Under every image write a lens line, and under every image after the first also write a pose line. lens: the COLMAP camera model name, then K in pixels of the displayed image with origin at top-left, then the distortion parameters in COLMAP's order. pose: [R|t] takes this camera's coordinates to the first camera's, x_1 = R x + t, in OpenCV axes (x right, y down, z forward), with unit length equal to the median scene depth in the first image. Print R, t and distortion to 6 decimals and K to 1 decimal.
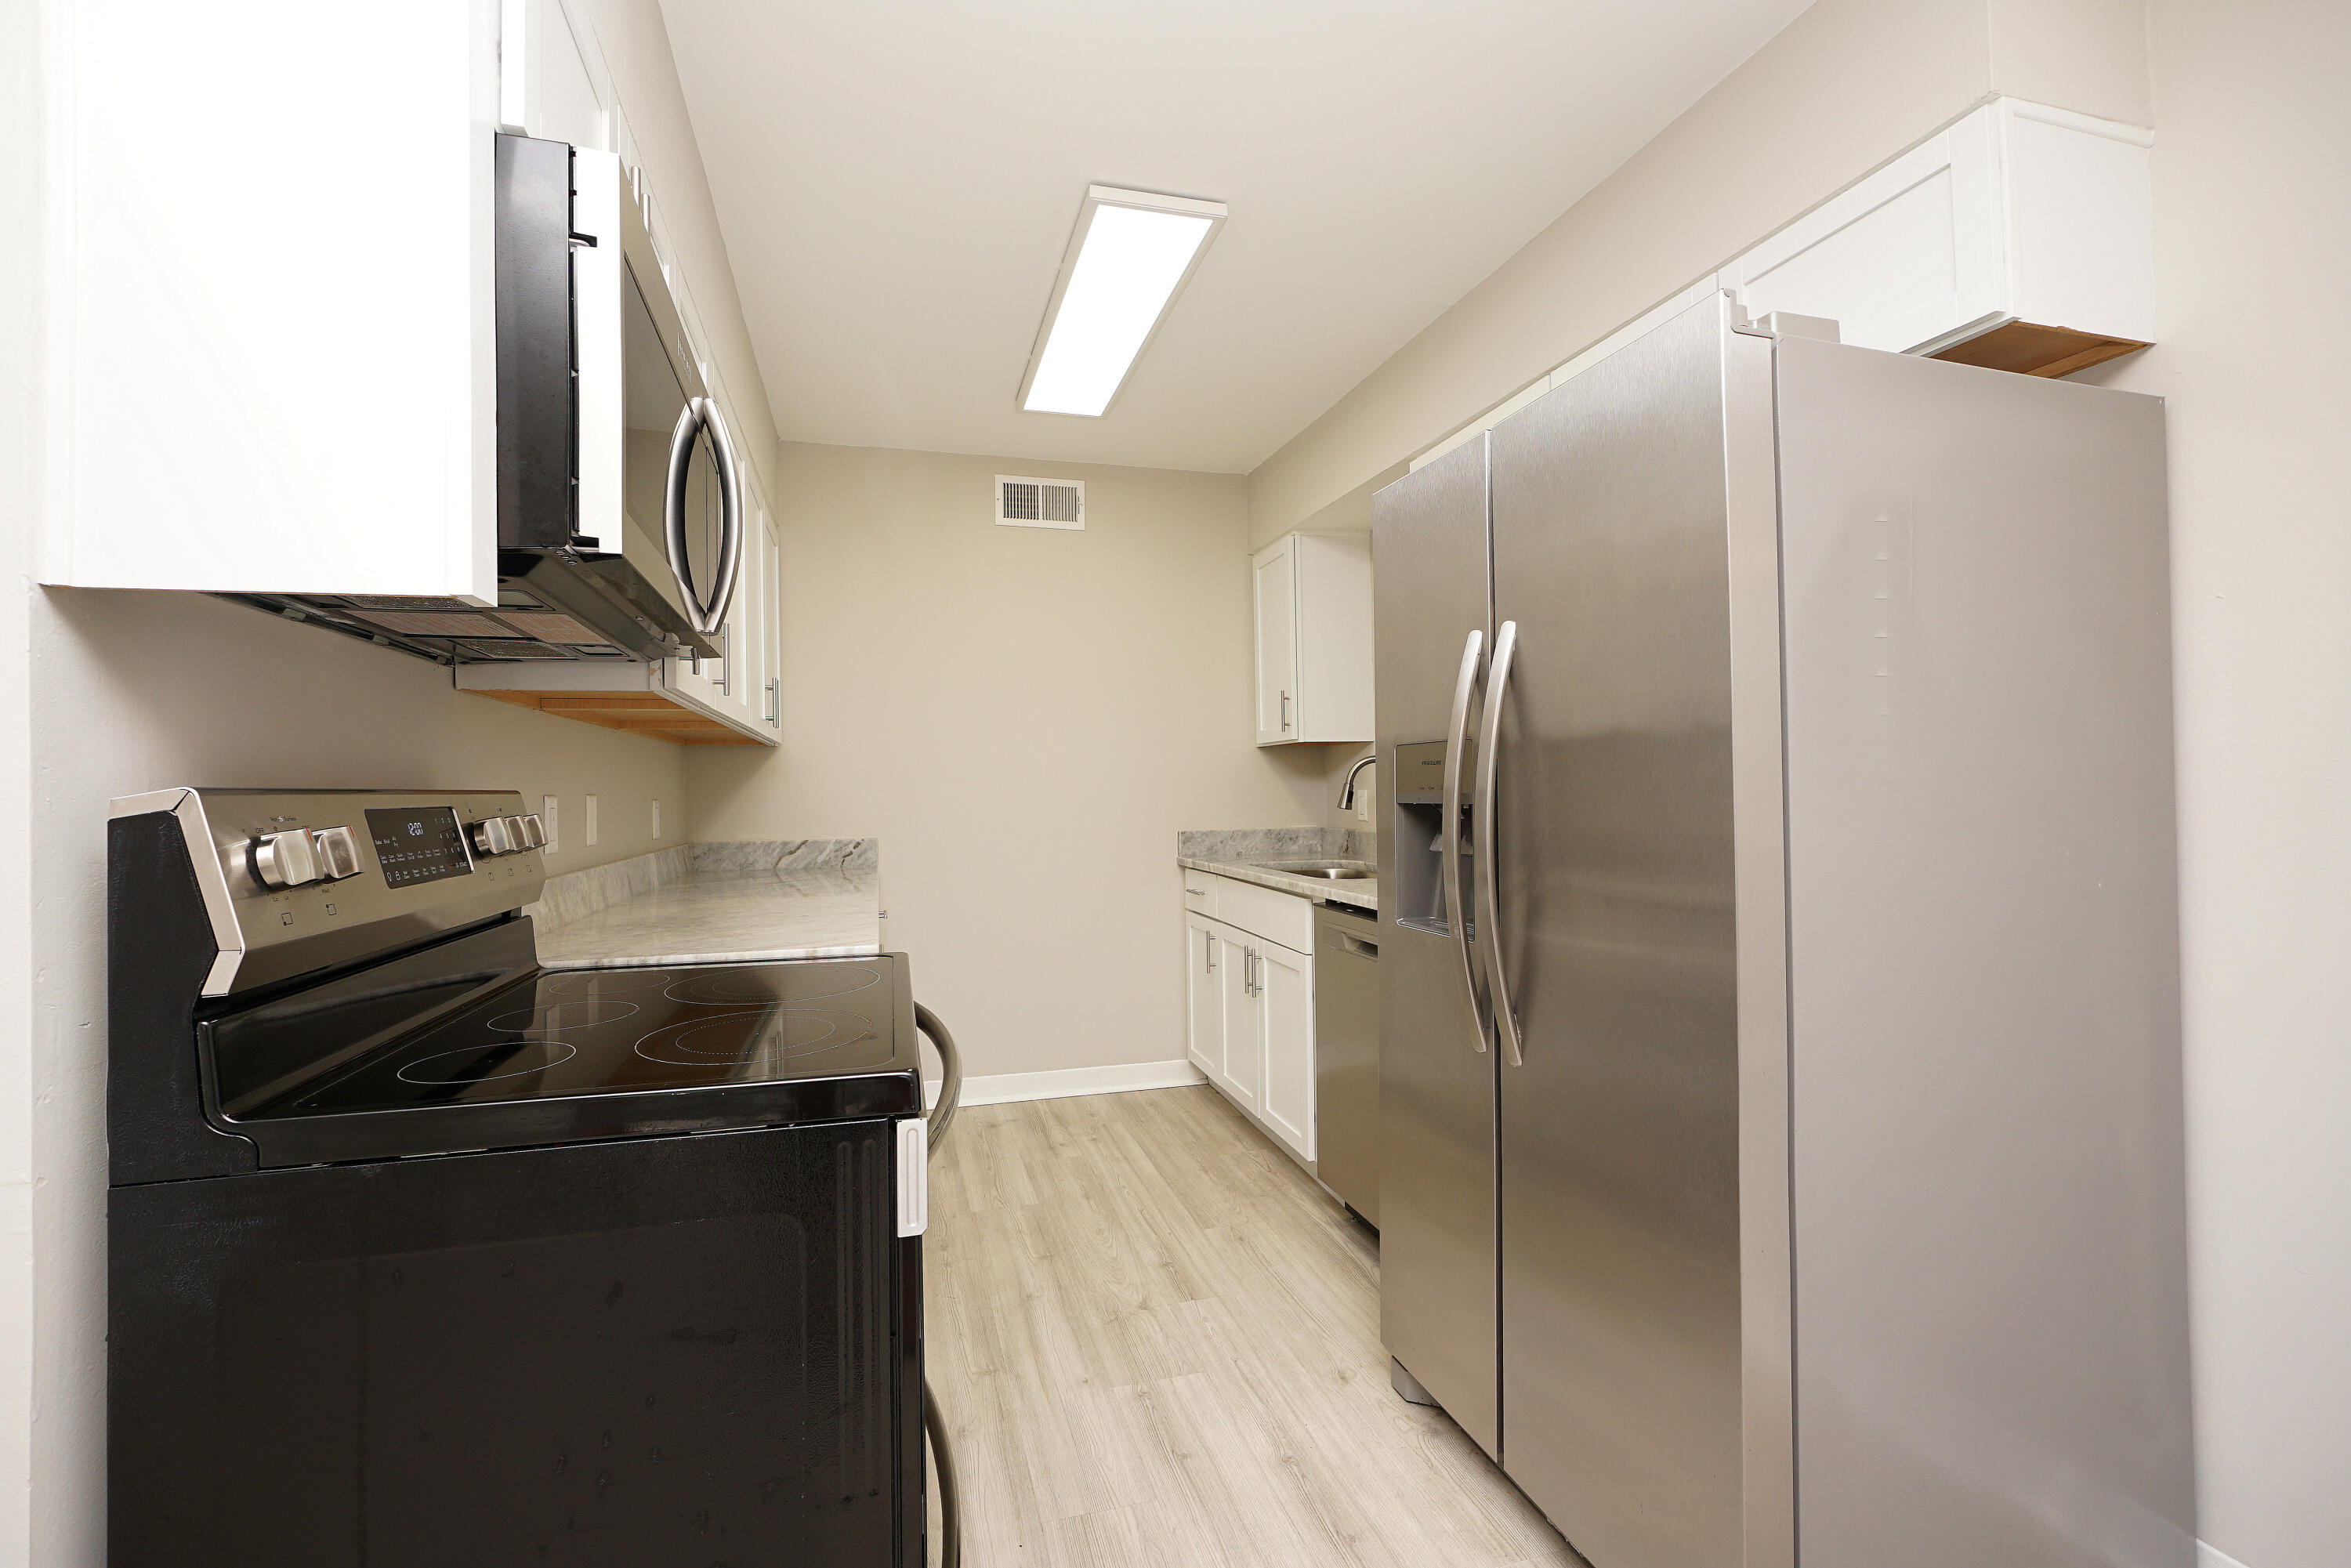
lens RADIAL K [[978.8, 0, 1152.3], [0, 978.8, 776.4], [0, 0, 1]] dist [-0.016773, 0.005142]
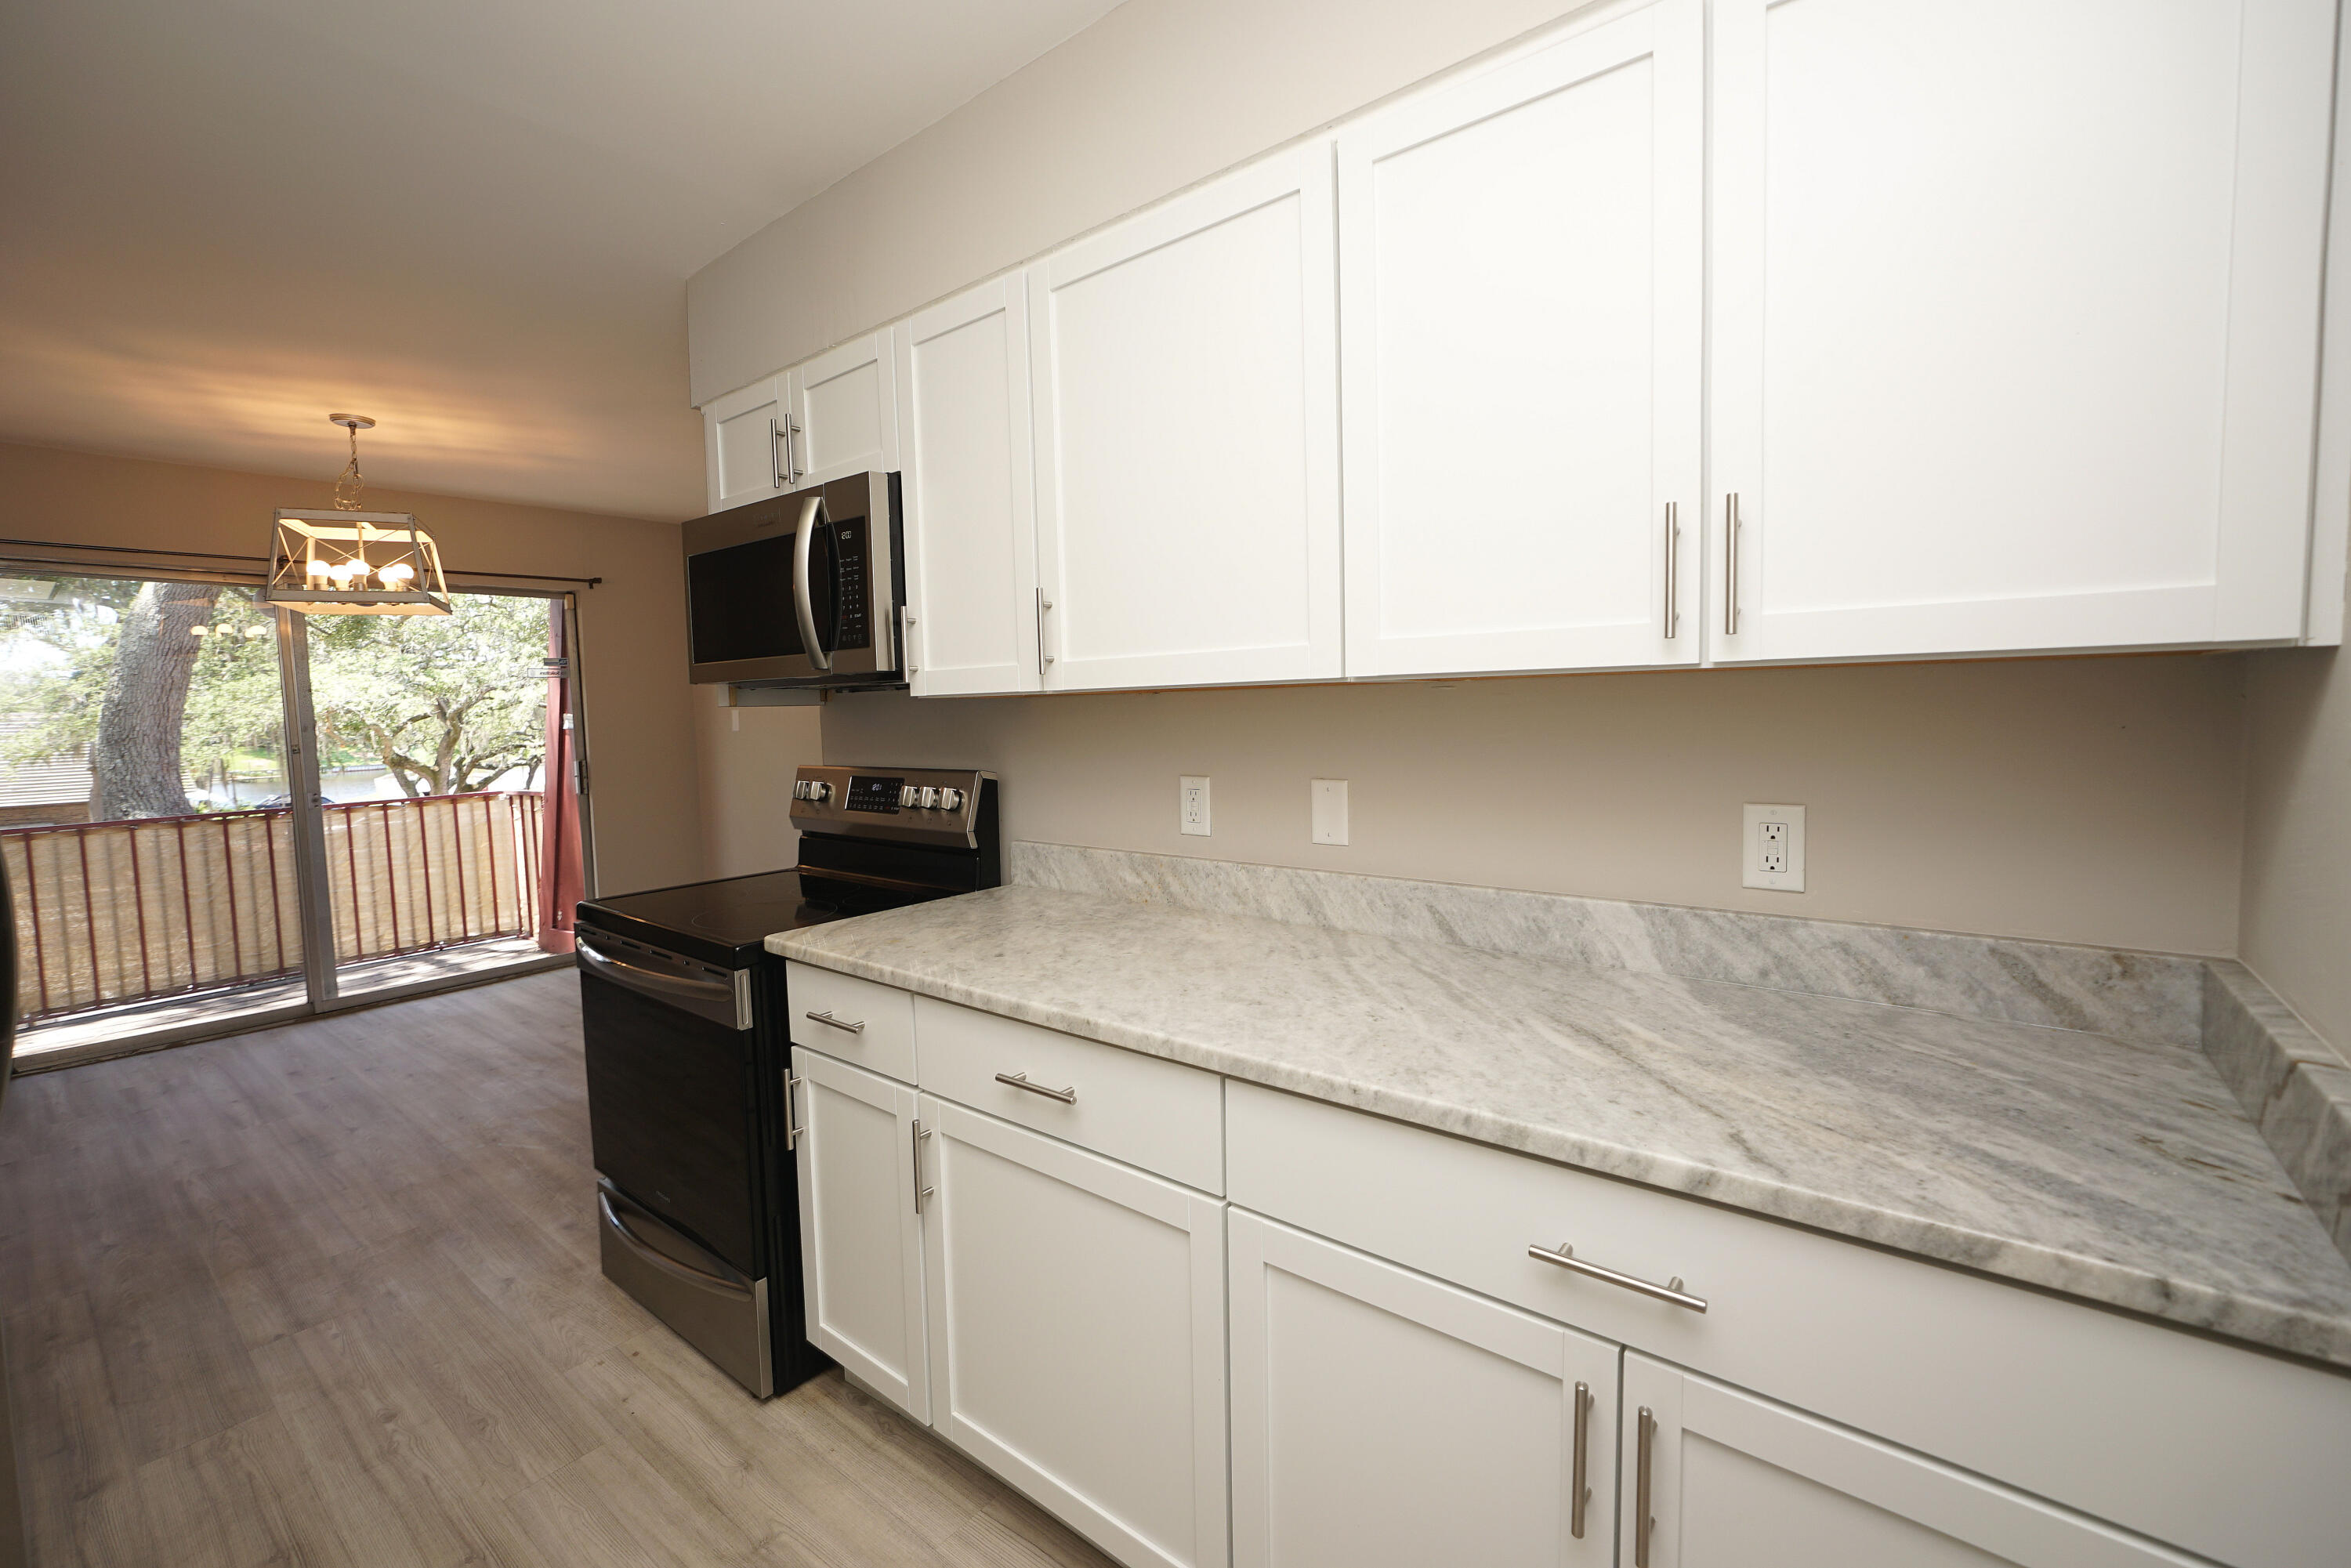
lens RADIAL K [[978.8, 0, 1152.3], [0, 978.8, 776.4], [0, 0, 1]] dist [-0.016773, 0.005142]
pose [[-0.812178, 0.073361, -0.578779, -0.008210], [0.043255, 0.996904, 0.065662, -0.027762], [0.581804, 0.028294, -0.812837, 1.055813]]
